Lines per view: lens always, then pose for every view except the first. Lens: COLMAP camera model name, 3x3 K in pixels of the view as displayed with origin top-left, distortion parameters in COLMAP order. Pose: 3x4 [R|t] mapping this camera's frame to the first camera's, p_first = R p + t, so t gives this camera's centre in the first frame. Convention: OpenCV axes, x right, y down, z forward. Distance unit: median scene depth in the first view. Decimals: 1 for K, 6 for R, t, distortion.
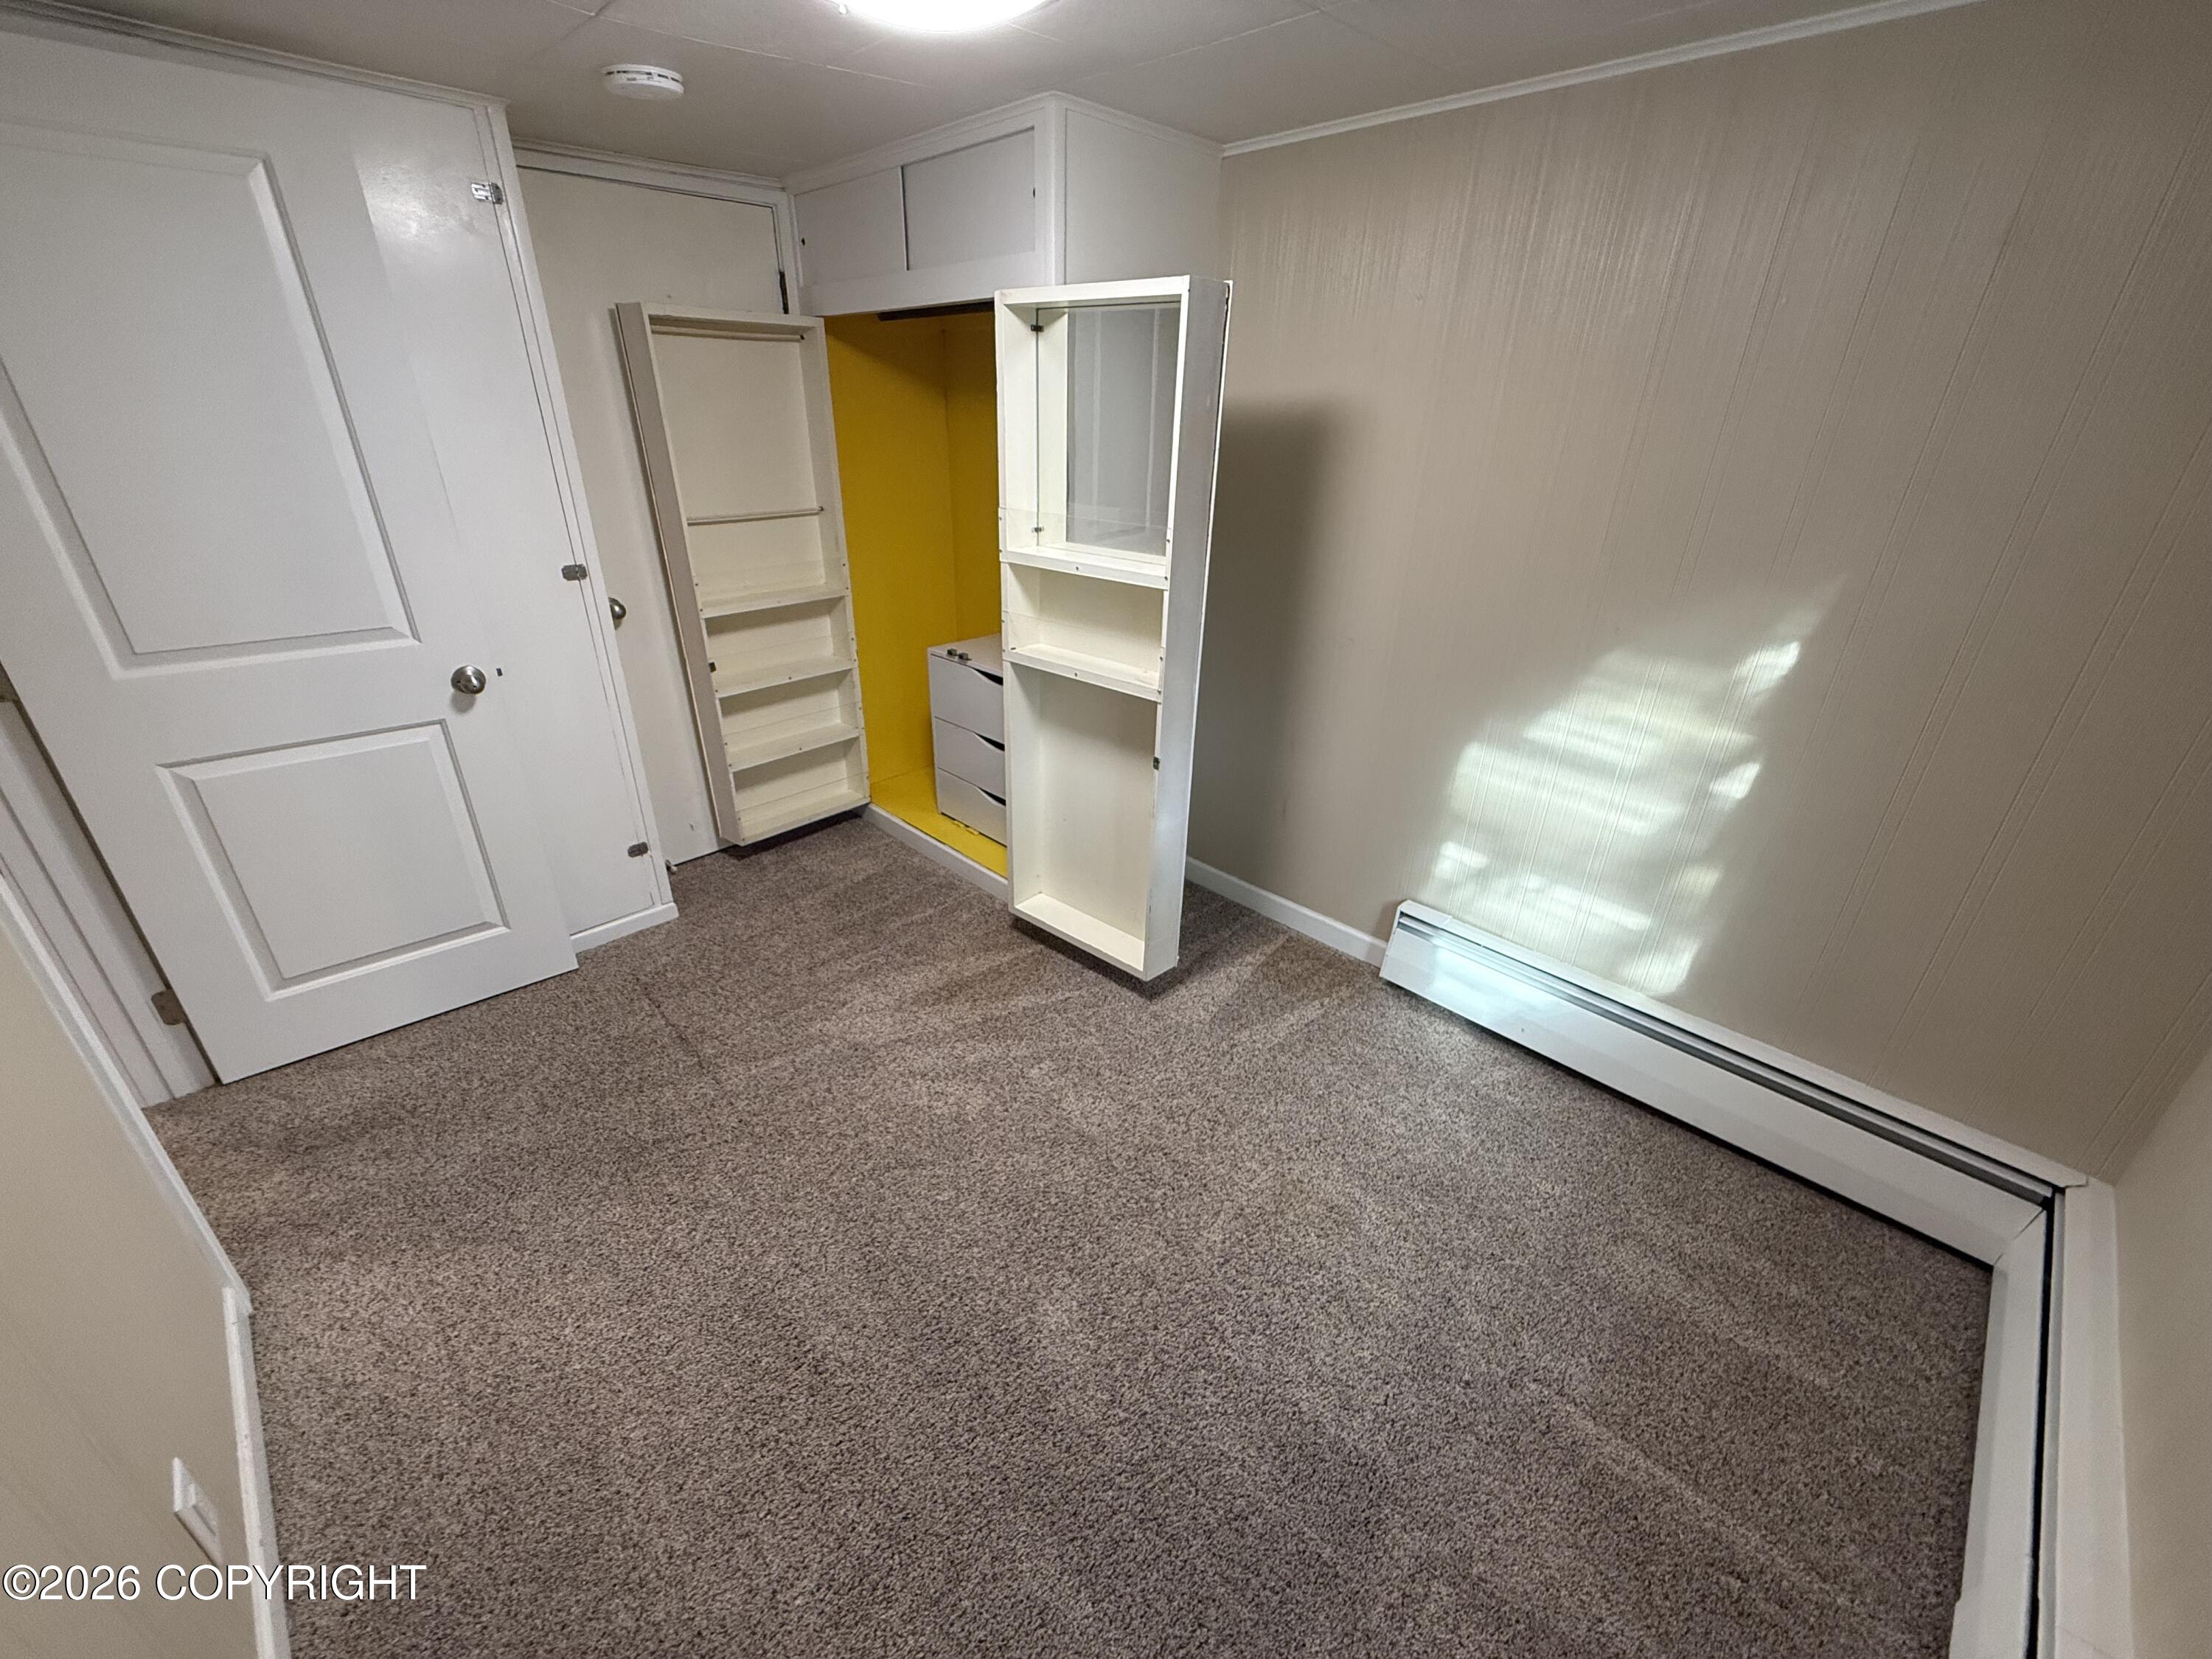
lens RADIAL K [[890.5, 0, 1106.0], [0, 890.5, 829.5], [0, 0, 1]] dist [0.000053, -0.000025]
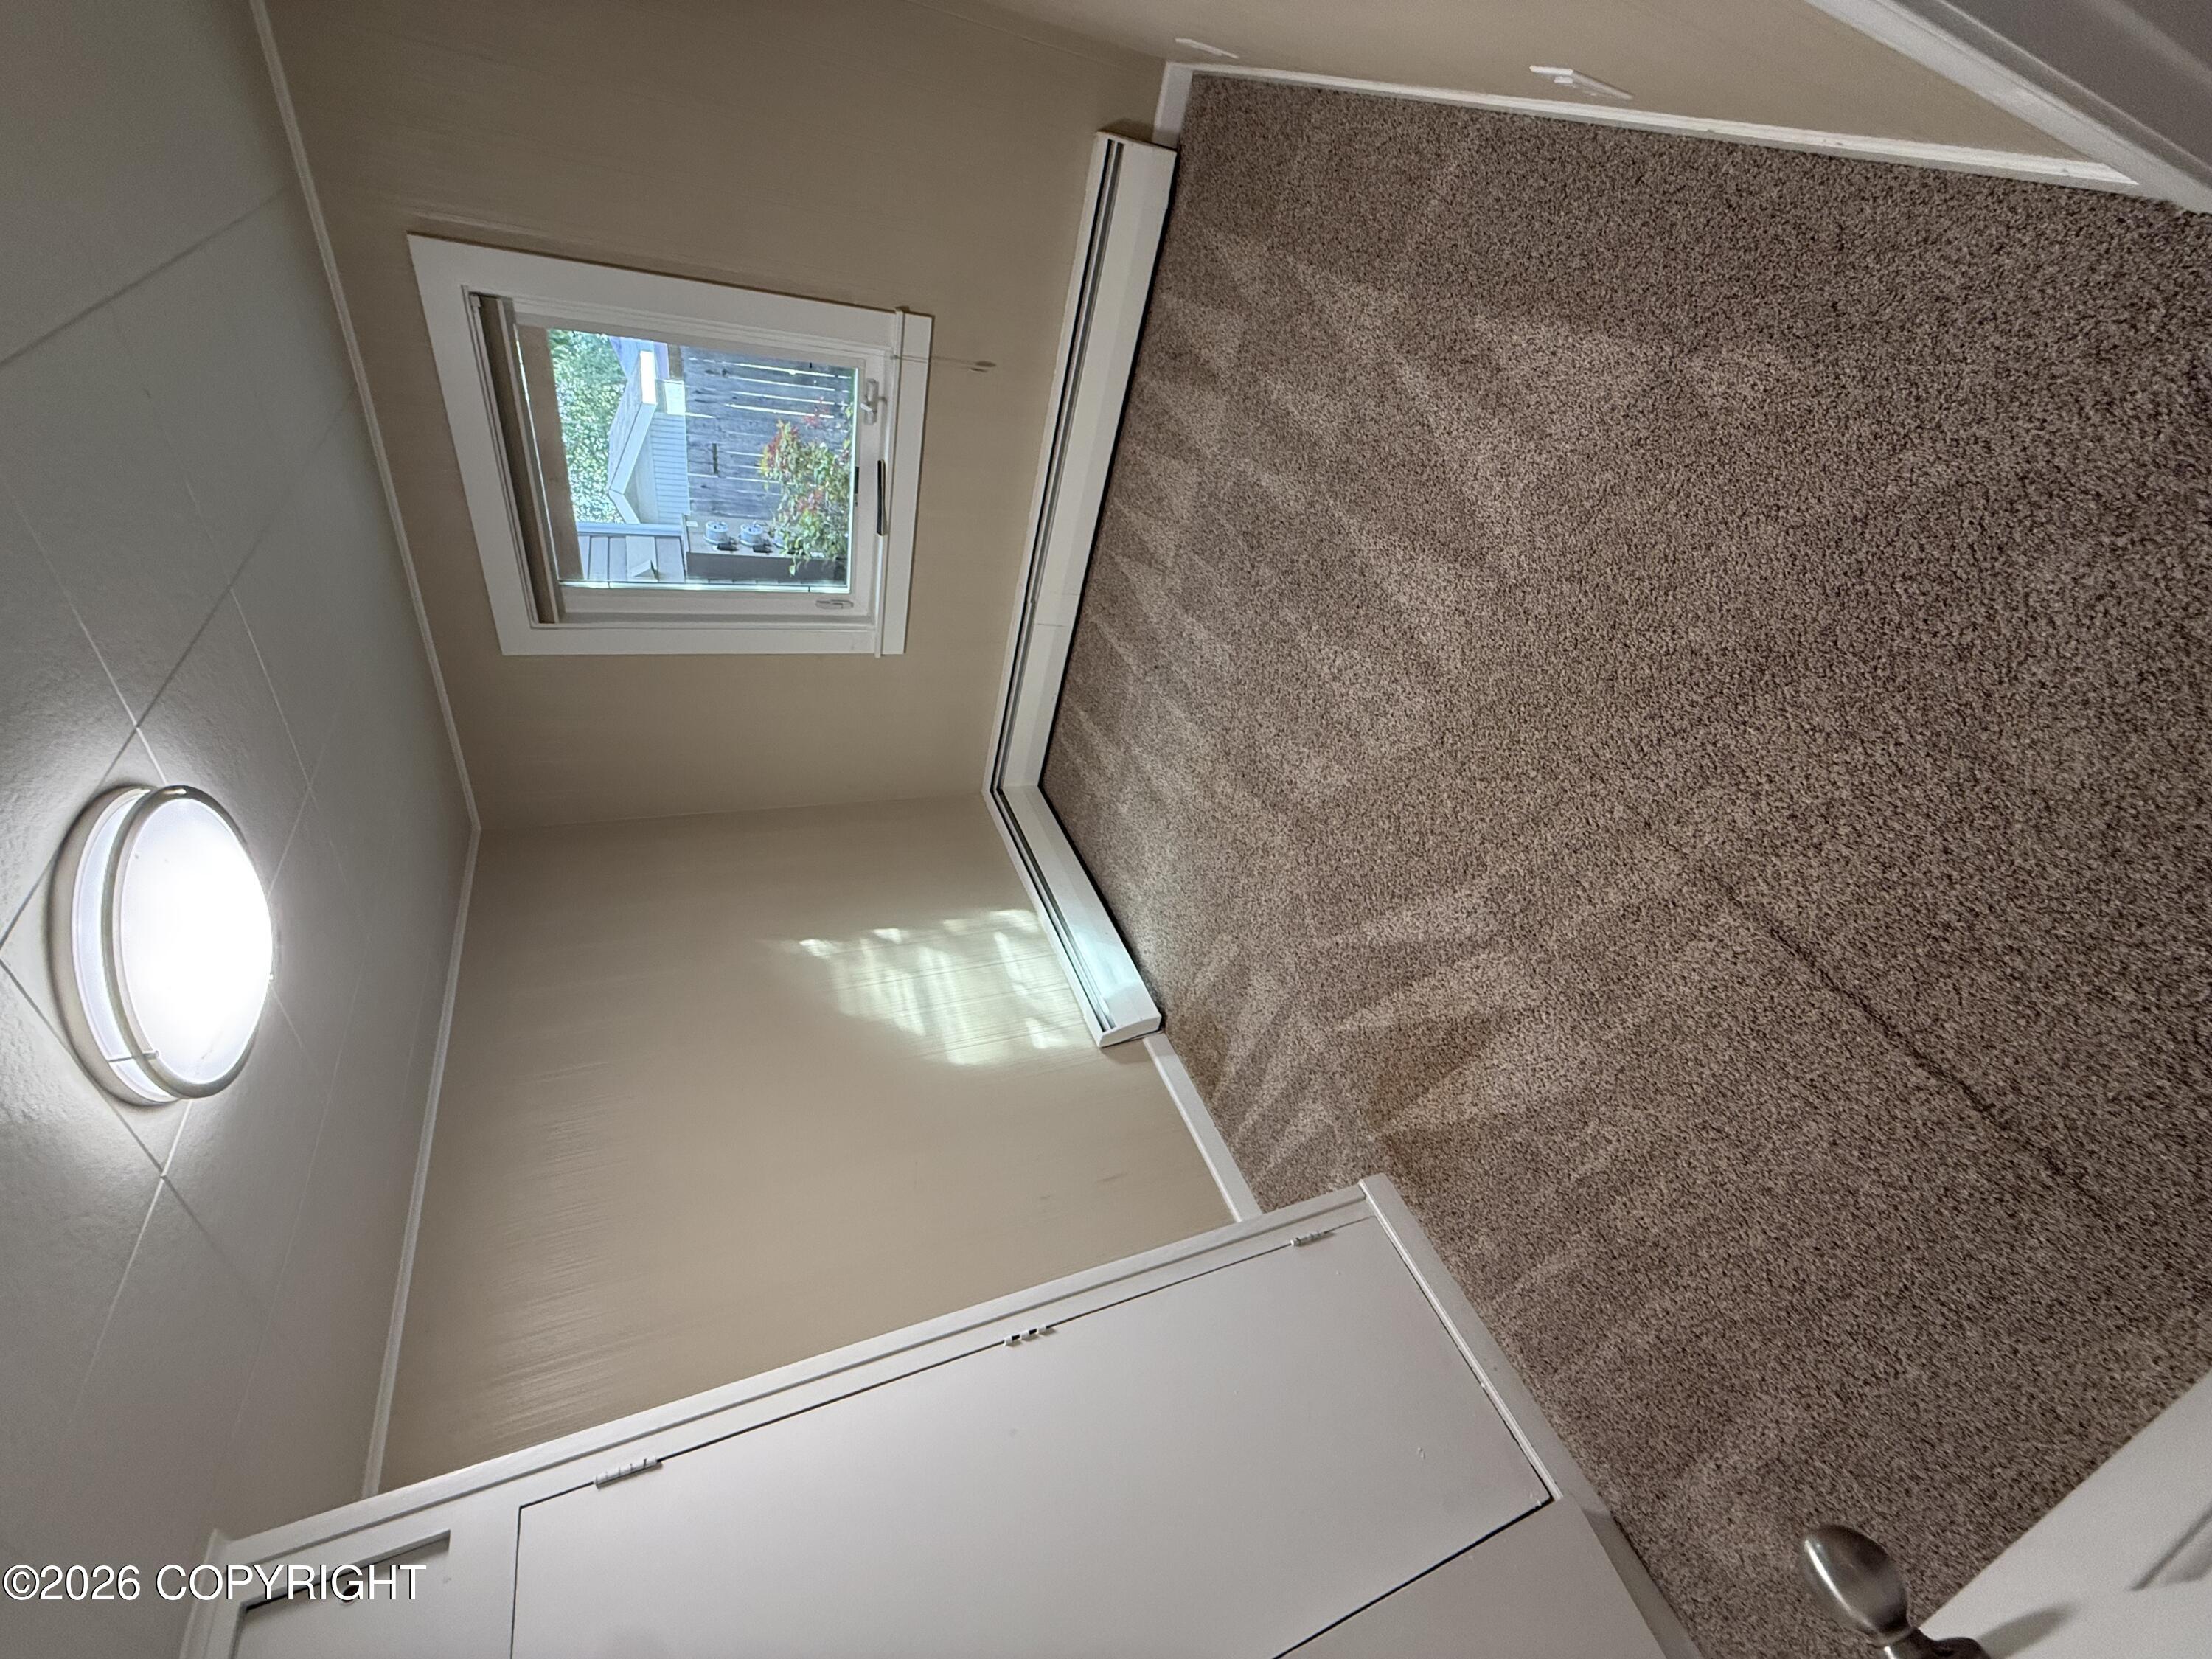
lens RADIAL K [[890.5, 0, 1106.0], [0, 890.5, 829.5], [0, 0, 1]] dist [0.000053, -0.000025]
pose [[-0.440383, 0.108058, 0.891283, -0.888215], [0.756747, -0.489512, 0.433257, -0.338214], [0.483111, 0.865275, 0.133801, 0.724214]]
